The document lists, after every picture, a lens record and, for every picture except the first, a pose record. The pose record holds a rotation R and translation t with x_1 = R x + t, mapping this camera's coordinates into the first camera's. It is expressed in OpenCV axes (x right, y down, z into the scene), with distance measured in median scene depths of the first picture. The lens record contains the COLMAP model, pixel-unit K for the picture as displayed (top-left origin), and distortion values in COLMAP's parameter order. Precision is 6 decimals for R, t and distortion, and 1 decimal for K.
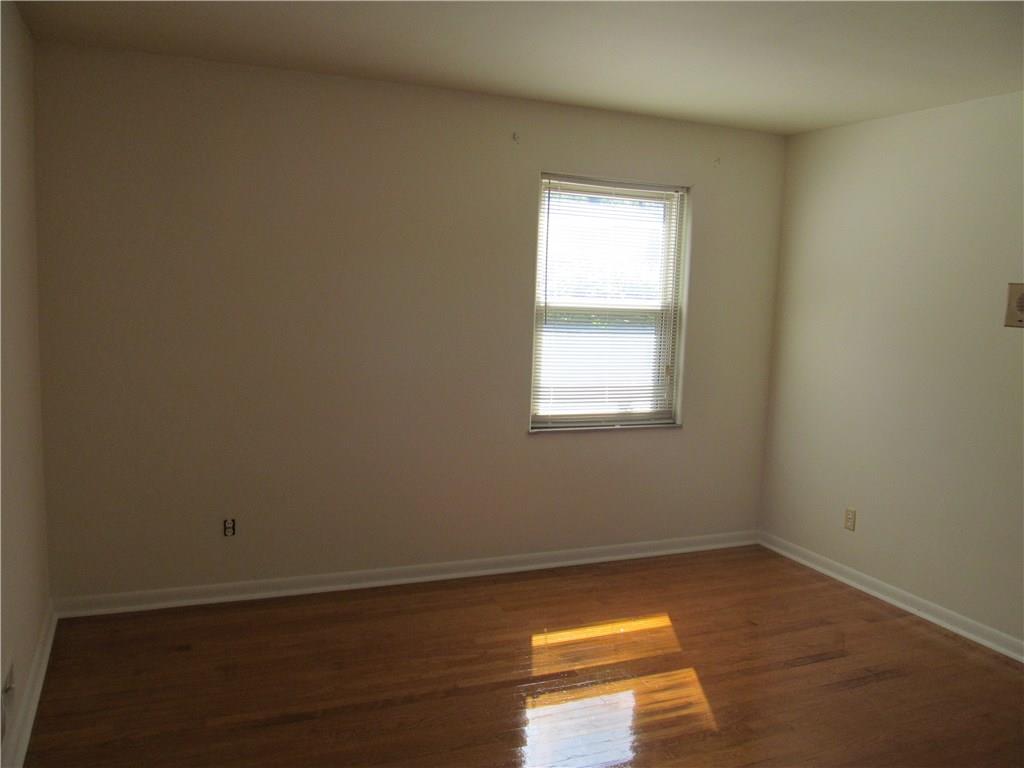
lens RADIAL K [[863.8, 0, 512.0], [0, 863.8, 384.0], [0, 0, 1]] dist [-0.057868, 0.022798]
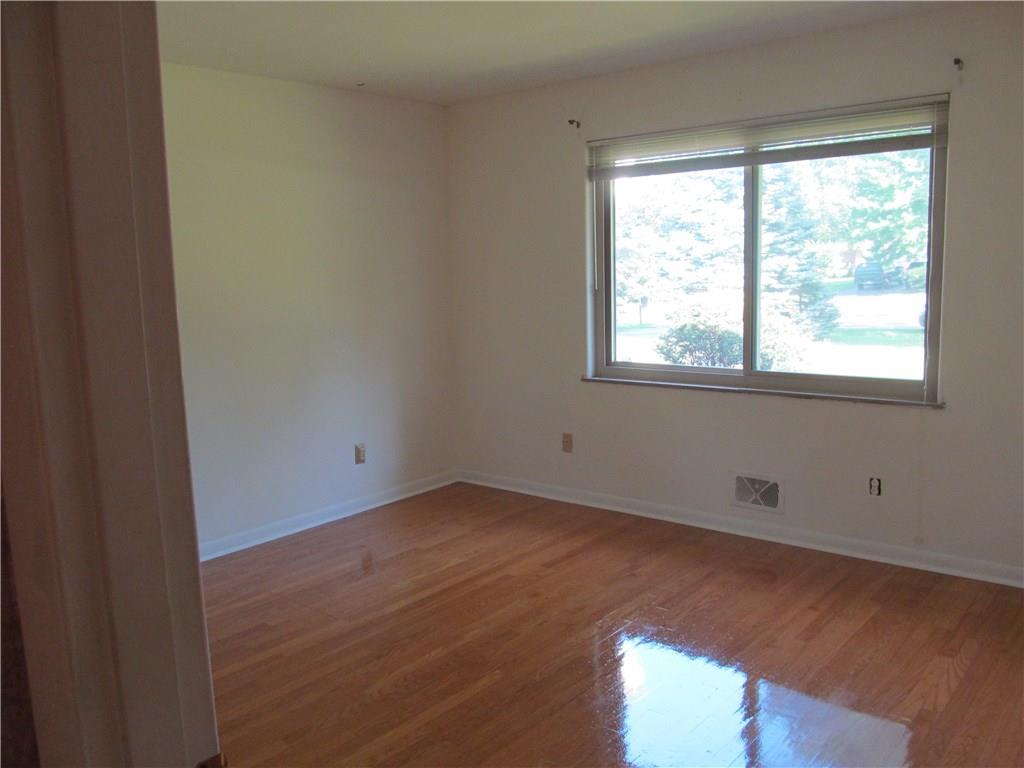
lens RADIAL K [[863.8, 0, 512.0], [0, 863.8, 384.0], [0, 0, 1]] dist [-0.057868, 0.022798]
pose [[0.431194, 0.081791, -0.898544, 0.383911], [-0.045497, 0.996587, 0.068883, -0.001393], [0.901111, 0.011180, 0.433444, 0.189432]]
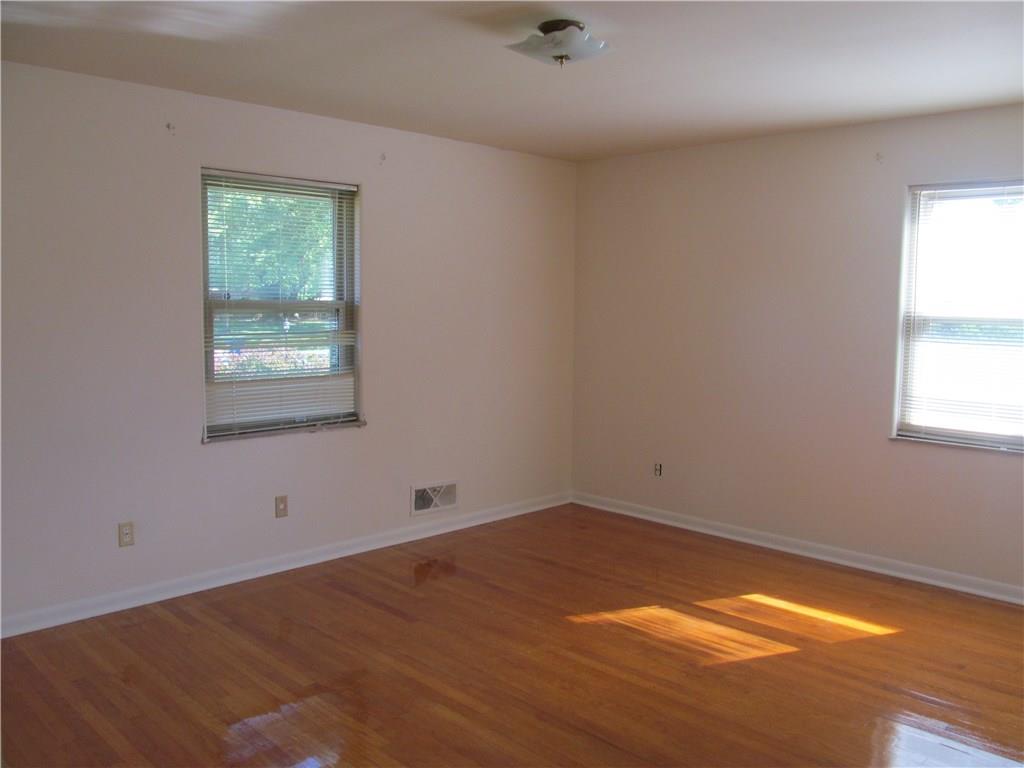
lens RADIAL K [[863.8, 0, 512.0], [0, 863.8, 384.0], [0, 0, 1]] dist [-0.057868, 0.022798]
pose [[0.368796, 0.058839, -0.927646, 0.931025], [-0.108410, 0.993906, 0.019942, 0.024091], [0.923167, 0.093212, 0.372928, 0.230657]]
